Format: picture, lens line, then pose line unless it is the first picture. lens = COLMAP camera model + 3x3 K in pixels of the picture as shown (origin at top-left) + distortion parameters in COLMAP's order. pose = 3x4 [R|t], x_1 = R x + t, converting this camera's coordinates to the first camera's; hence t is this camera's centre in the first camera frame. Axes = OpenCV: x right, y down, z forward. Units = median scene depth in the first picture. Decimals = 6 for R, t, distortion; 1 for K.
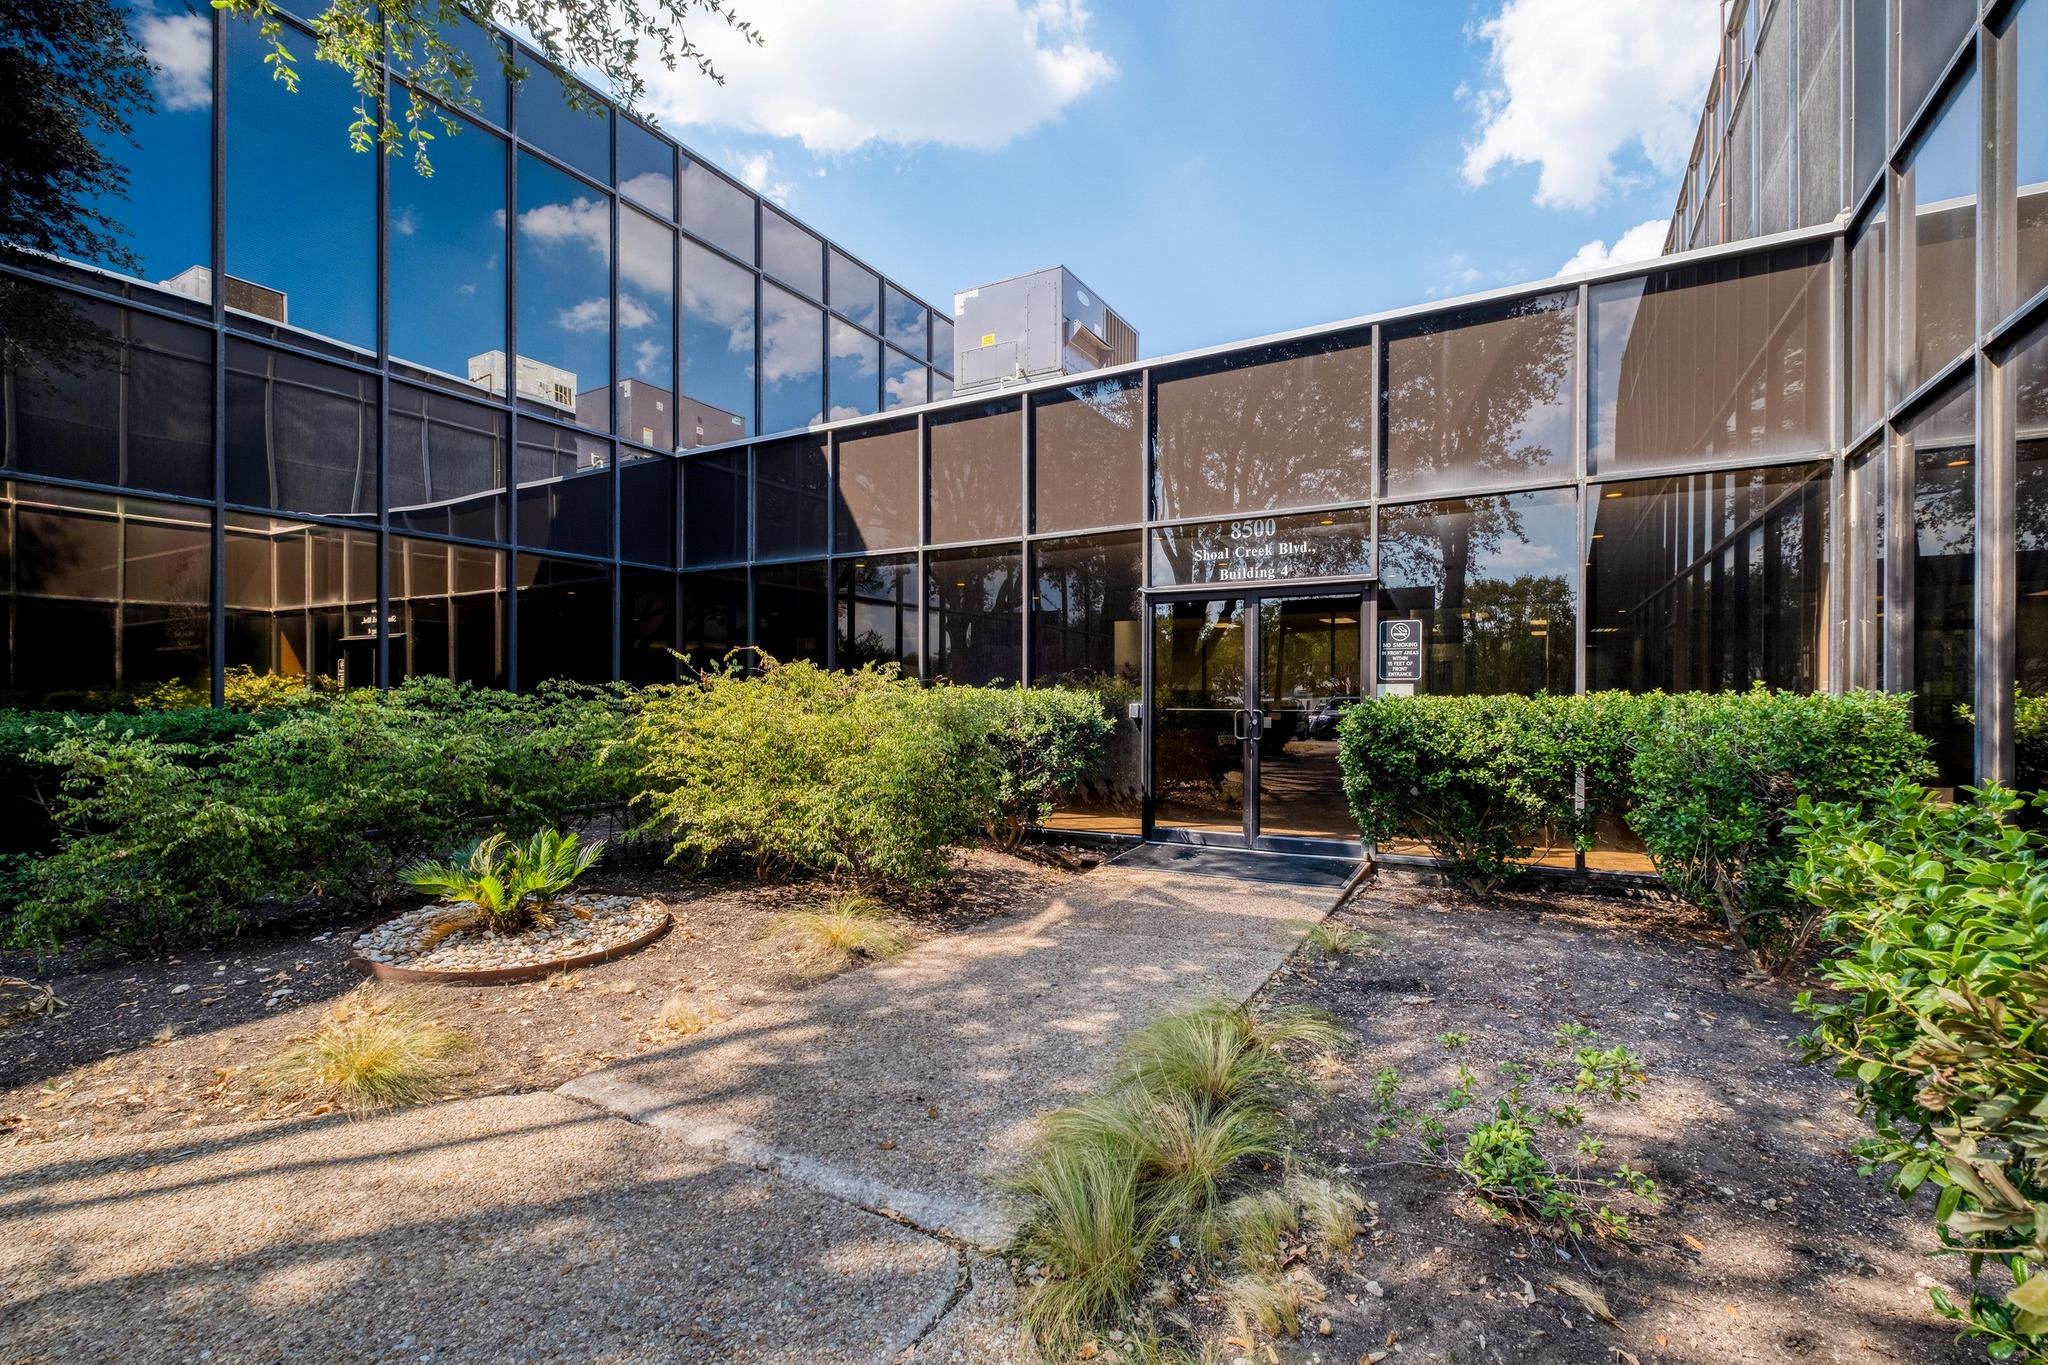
lens RADIAL K [[883.5, 0, 1024.0], [0, 883.5, 696.3], [0, 0, 1]] dist [0.003338, -0.002546]
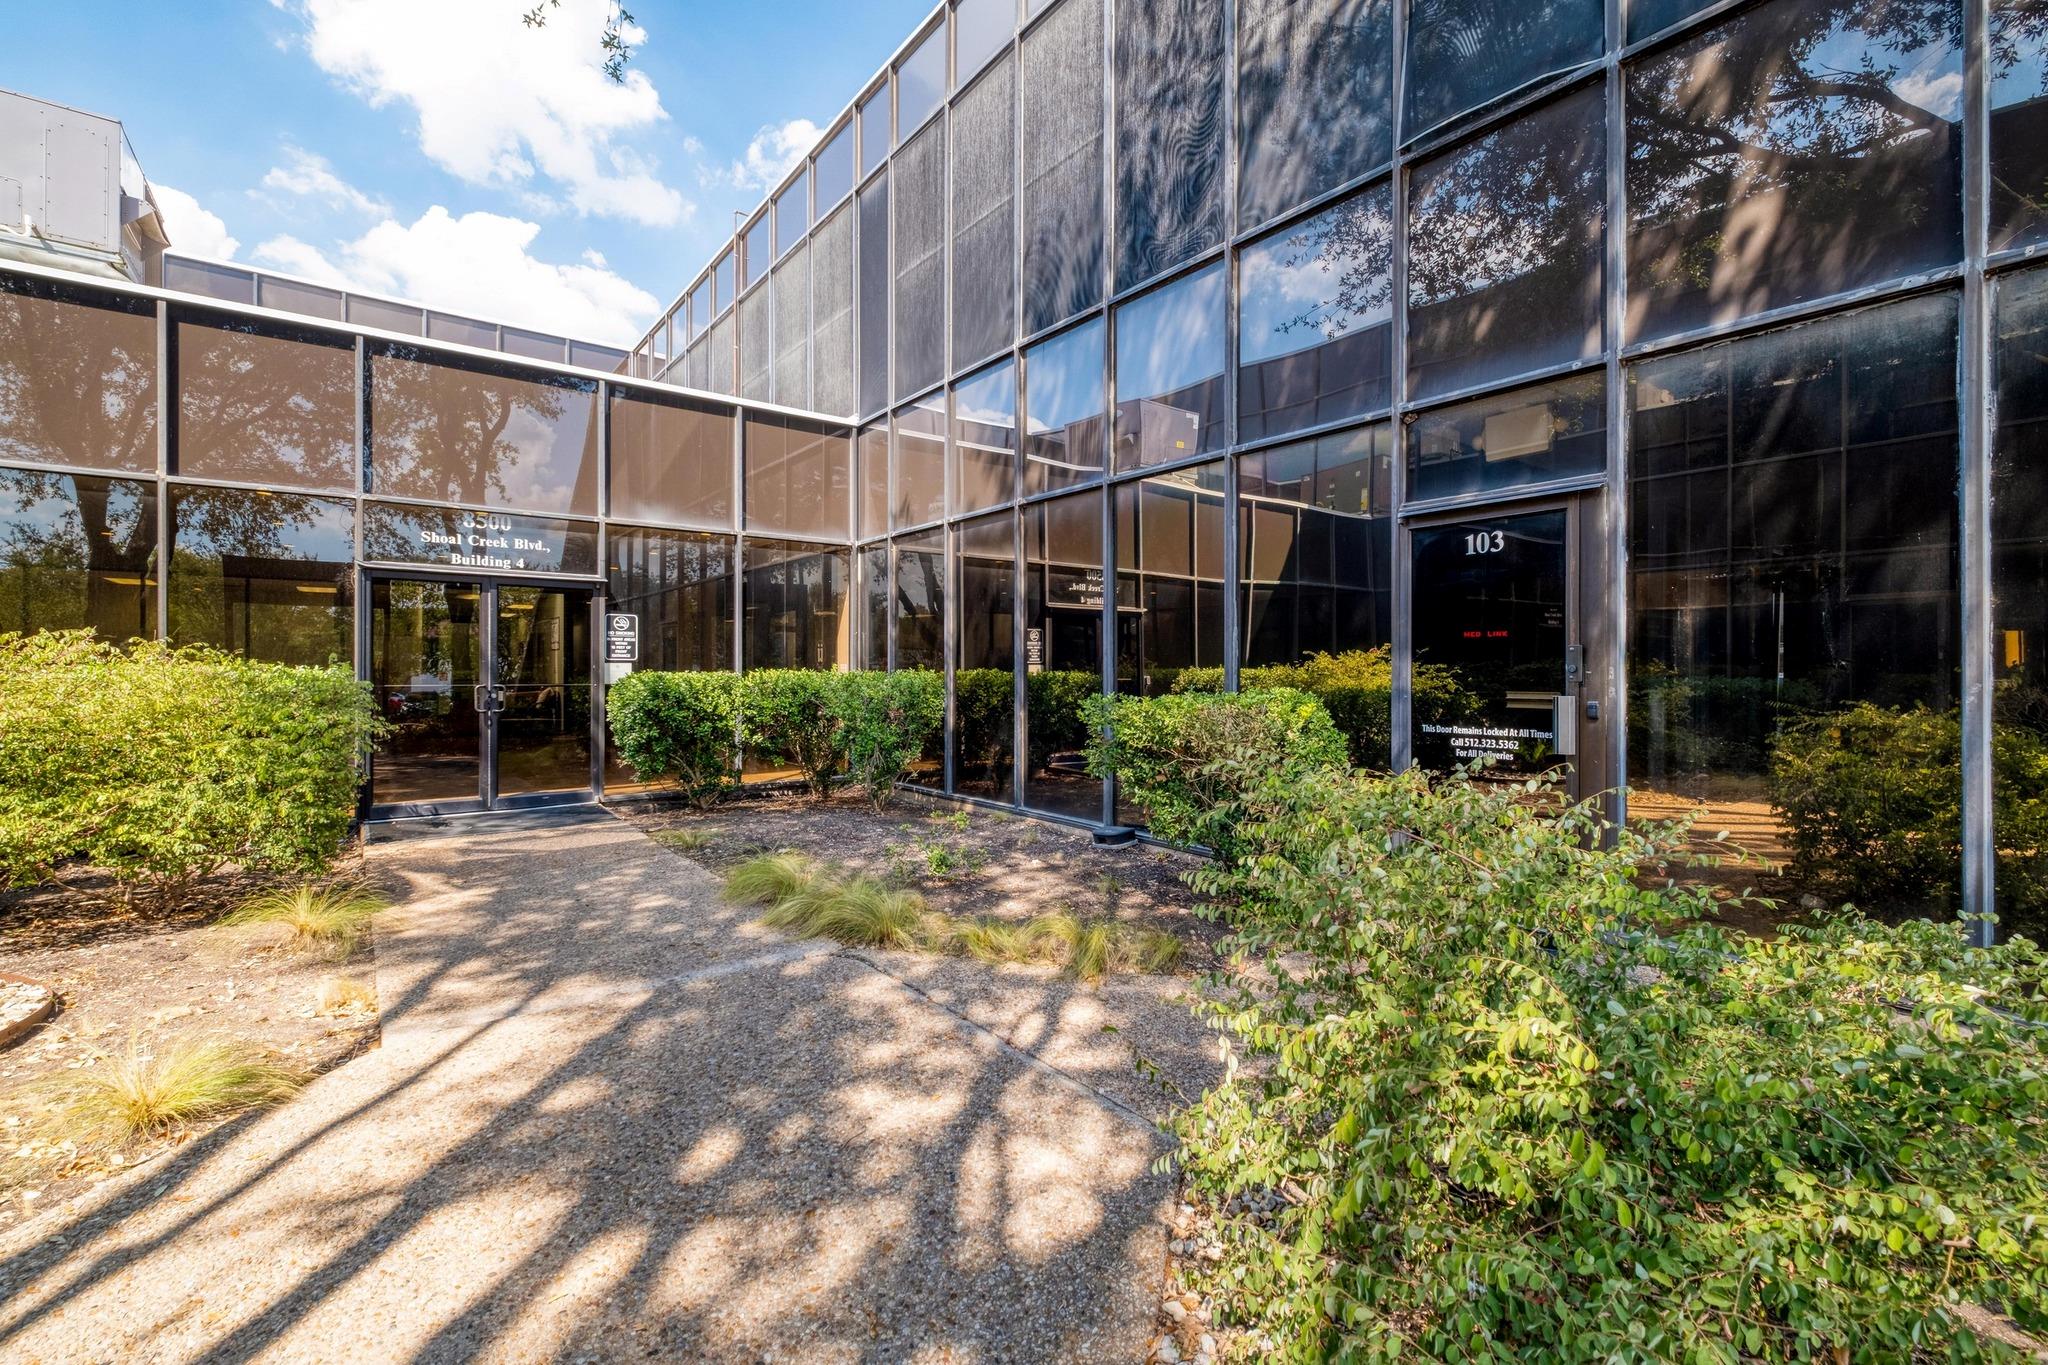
lens RADIAL K [[883.5, 0, 1025.7], [0, 883.5, 677.0], [0, 0, 1]] dist [0.003338, -0.002546]
pose [[0.385077, -0.005029, 0.922871, -1.027744], [0.005383, 0.999980, 0.003203, 0.010305], [-0.922869, 0.003734, 0.385097, -0.094110]]
